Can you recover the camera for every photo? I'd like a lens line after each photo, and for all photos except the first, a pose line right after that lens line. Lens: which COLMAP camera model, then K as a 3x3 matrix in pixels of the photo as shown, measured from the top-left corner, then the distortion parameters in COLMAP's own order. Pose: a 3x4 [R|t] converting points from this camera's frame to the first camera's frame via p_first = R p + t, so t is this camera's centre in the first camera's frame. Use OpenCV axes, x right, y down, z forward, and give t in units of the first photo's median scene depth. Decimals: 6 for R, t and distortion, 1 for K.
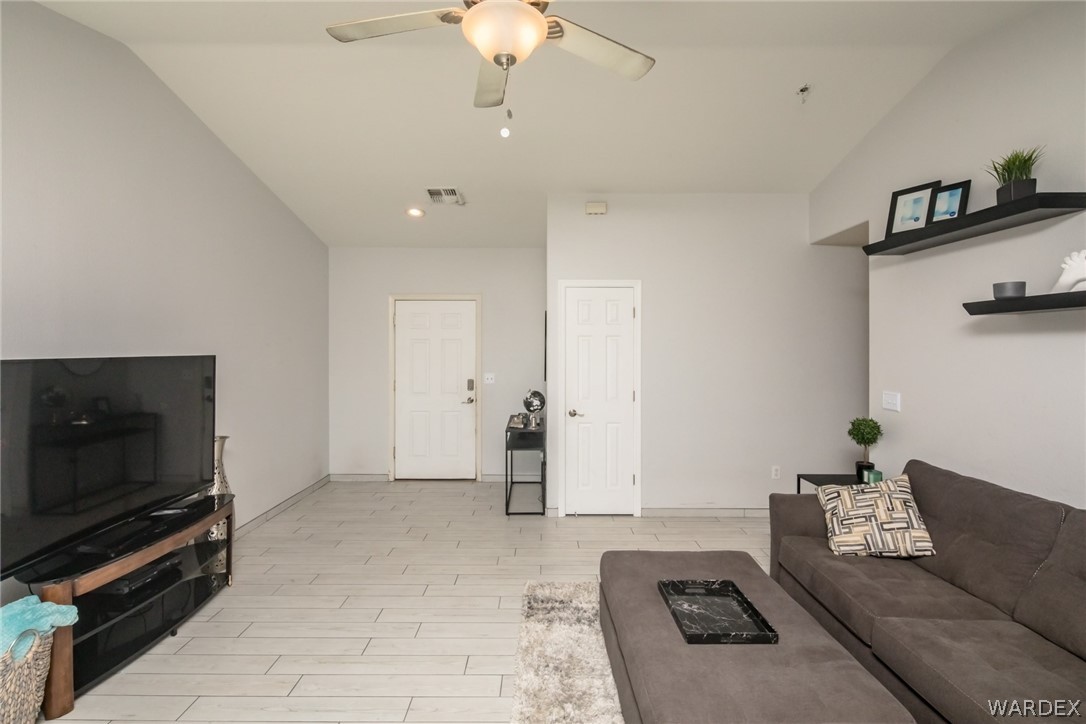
lens RADIAL K [[522.7, 0, 542.4], [0, 522.7, 348.7], [0, 0, 1]] dist [0.001915, -0.002630]
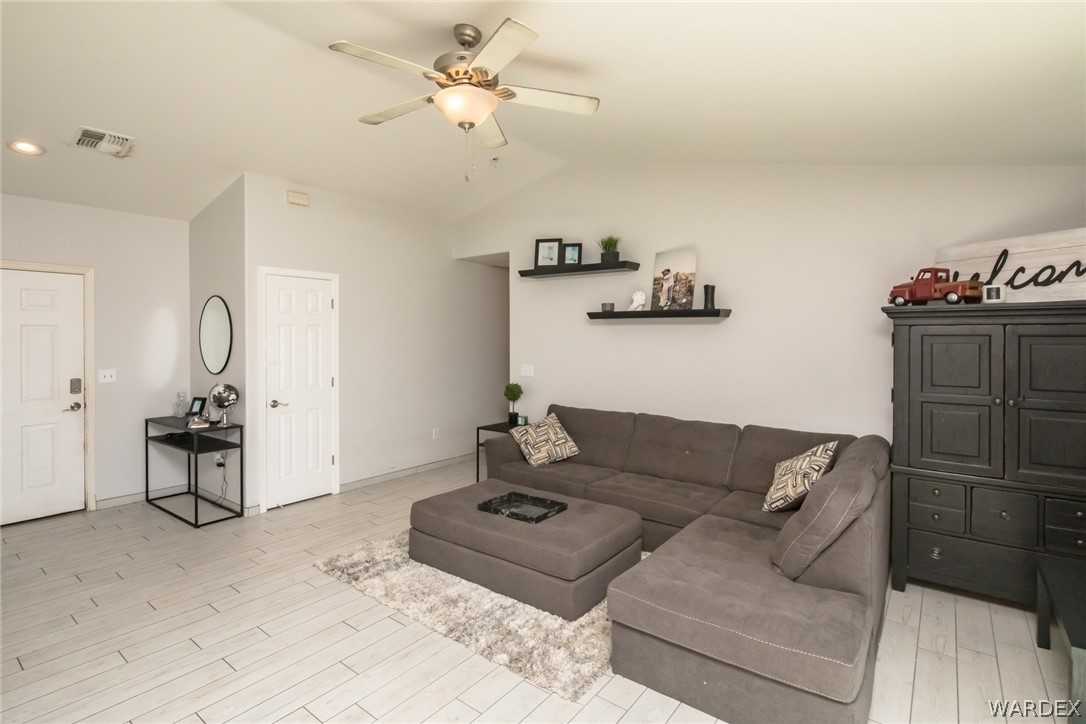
lens RADIAL K [[524.0, 0, 543.6], [0, 524.0, 338.0], [0, 0, 1]] dist [0.002028, -0.000455]
pose [[0.610238, -0.002335, 0.792215, -0.586697], [0.000972, 0.999997, 0.002198, -0.001630], [-0.792218, -0.000572, 0.610238, 0.005696]]
